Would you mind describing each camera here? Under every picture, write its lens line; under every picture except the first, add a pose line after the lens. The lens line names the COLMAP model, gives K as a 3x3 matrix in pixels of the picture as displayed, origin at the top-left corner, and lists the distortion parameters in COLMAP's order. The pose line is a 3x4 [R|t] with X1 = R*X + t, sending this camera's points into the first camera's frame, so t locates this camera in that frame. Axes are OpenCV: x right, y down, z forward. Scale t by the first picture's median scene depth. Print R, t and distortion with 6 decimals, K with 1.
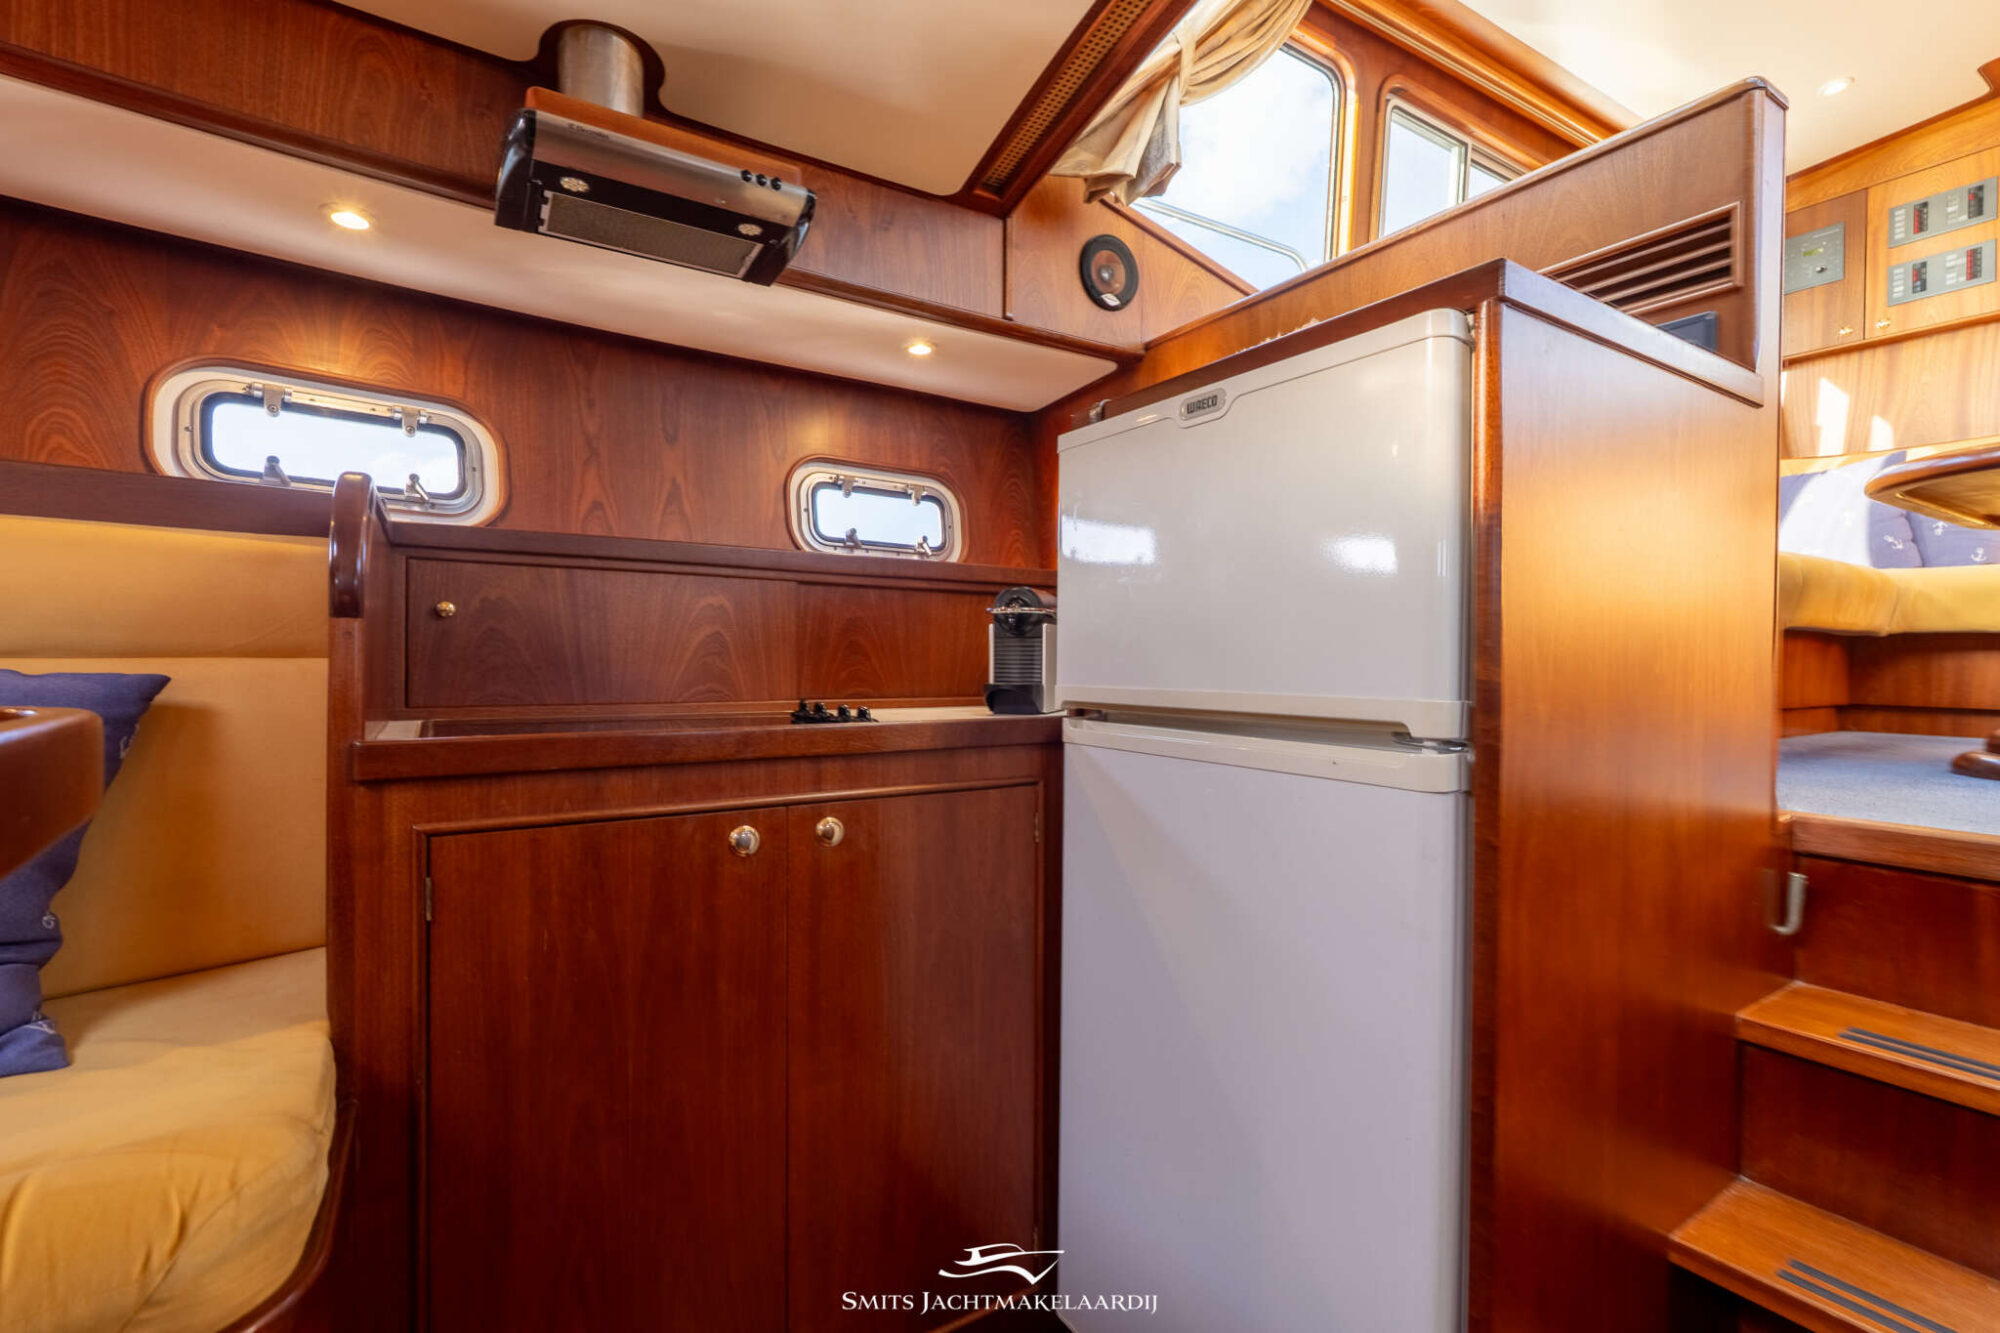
lens RADIAL K [[887.7, 0, 1004.3], [0, 887.7, 667.4], [0, 0, 1]] dist [-0.002104, 0.000331]
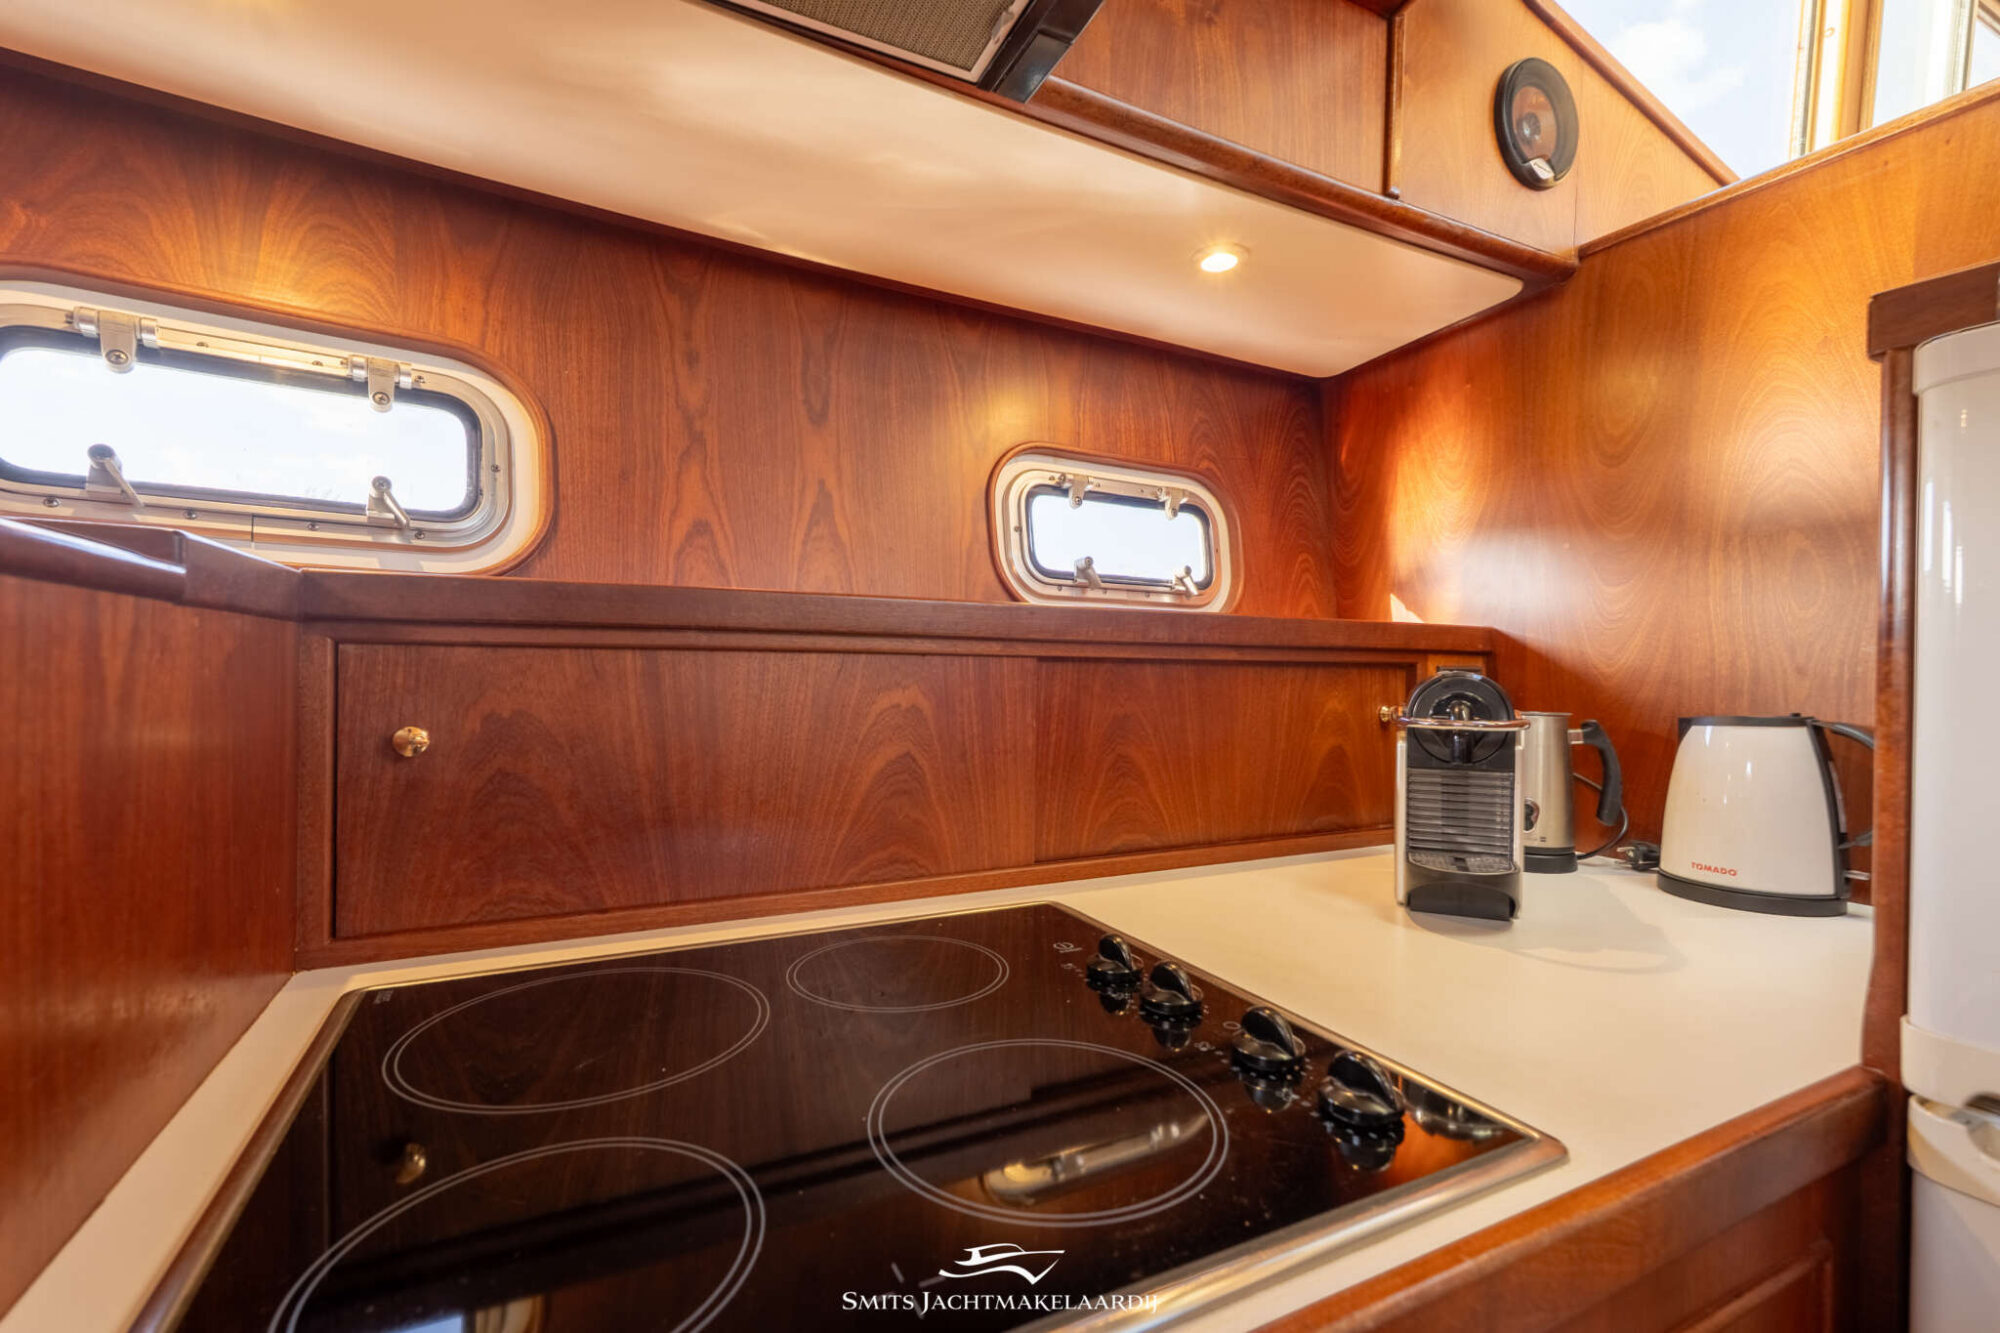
lens RADIAL K [[876.7, 0, 1003.7], [0, 876.7, 667.5], [0, 0, 1]] dist [-0.003384, -0.000916]
pose [[0.995382, 0.005221, -0.095856, -0.210646], [-0.005755, 0.999969, -0.005295, -0.091502], [0.095826, 0.005822, 0.995381, 0.458351]]
